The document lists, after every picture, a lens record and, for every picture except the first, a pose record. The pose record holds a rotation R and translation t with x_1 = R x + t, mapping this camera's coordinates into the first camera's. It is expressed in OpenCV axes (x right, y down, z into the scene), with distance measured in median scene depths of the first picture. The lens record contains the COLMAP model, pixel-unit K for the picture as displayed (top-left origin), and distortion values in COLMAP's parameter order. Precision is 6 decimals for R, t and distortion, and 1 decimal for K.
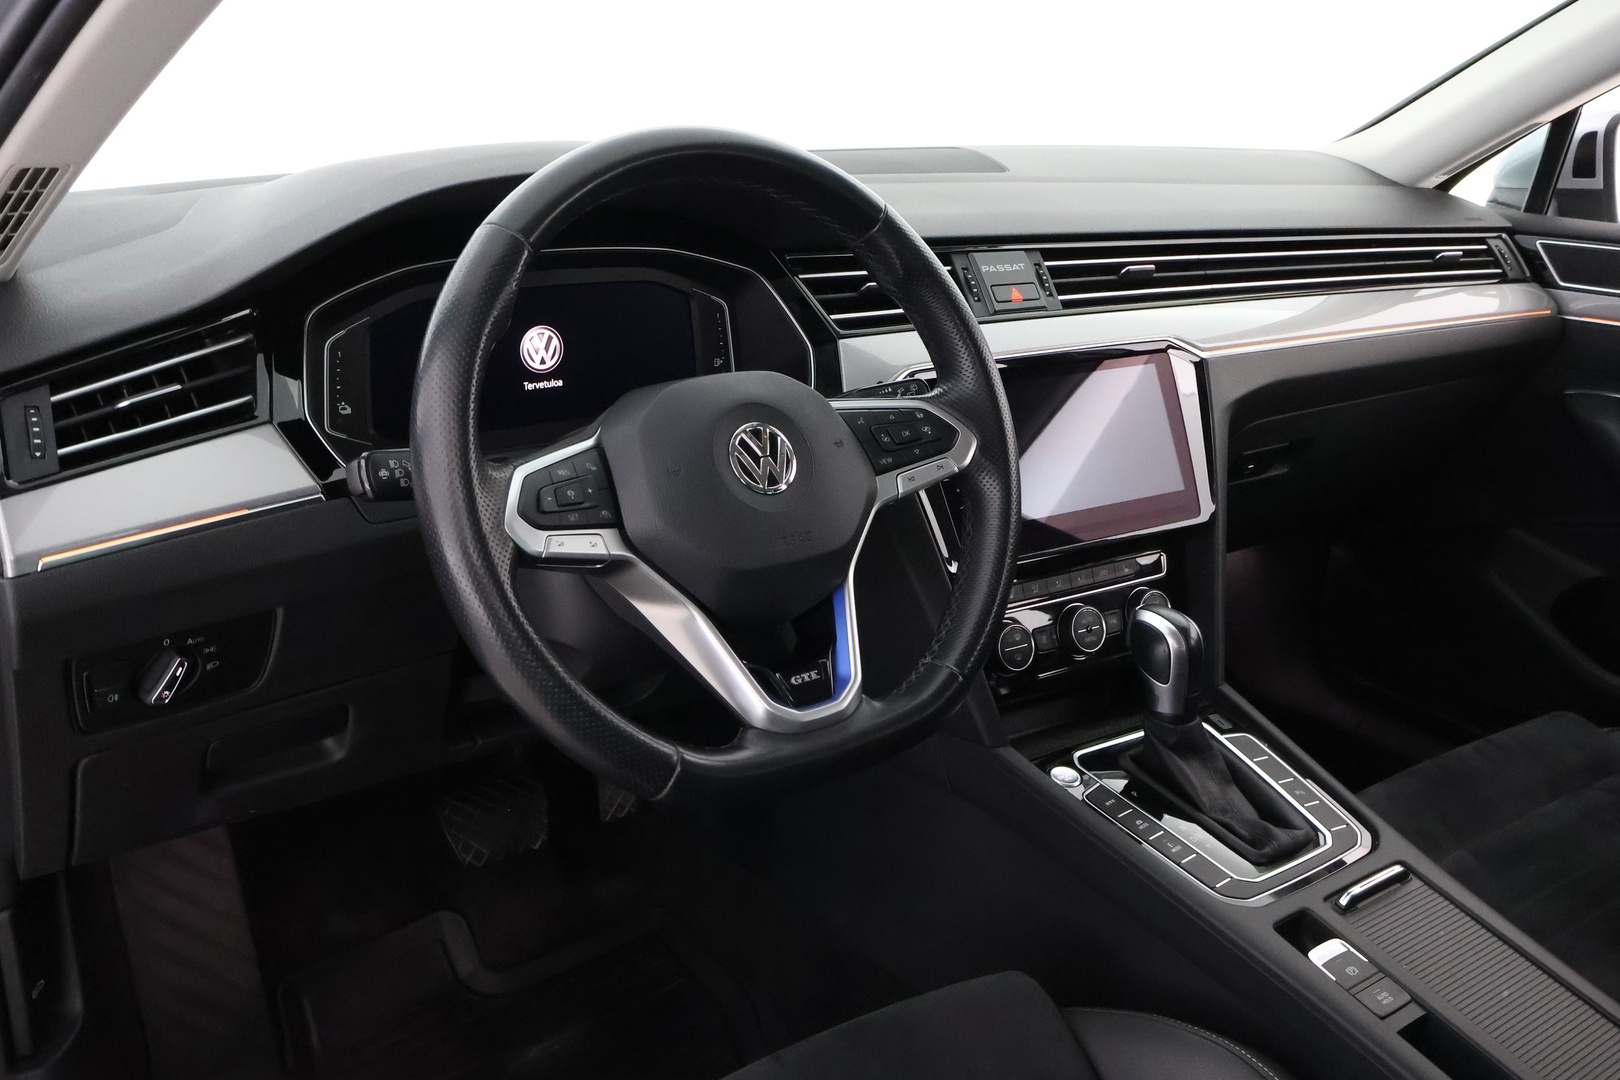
lens RADIAL K [[1475.9, 0, 815.9], [0, 1475.9, 541.9], [0, 0, 1]] dist [0.006182, 0.000000]
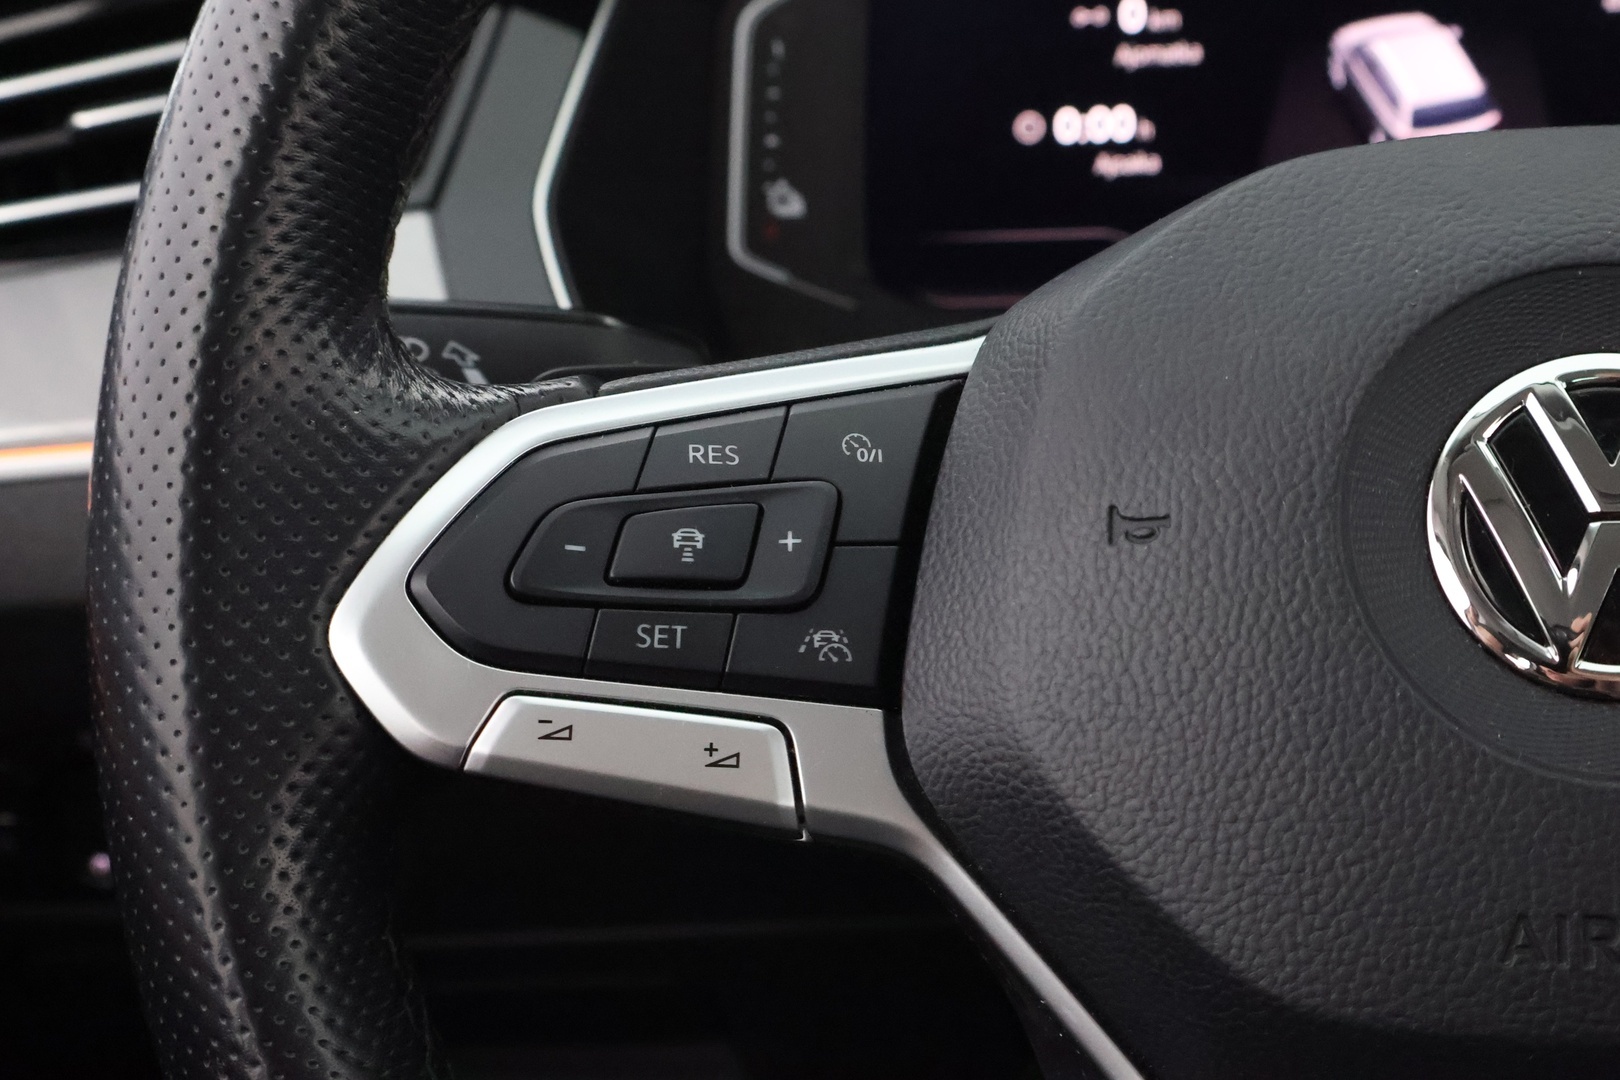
lens RADIAL K [[2358.7, 0, 811.9], [0, 2358.7, 539.9], [0, 0, 1]] dist [0.013975, 0.000000]
pose [[0.705445, 0.167356, -0.688723, 0.111414], [-0.154111, 0.984693, 0.081423, -0.060617], [0.691807, 0.048701, 0.720438, 0.633837]]
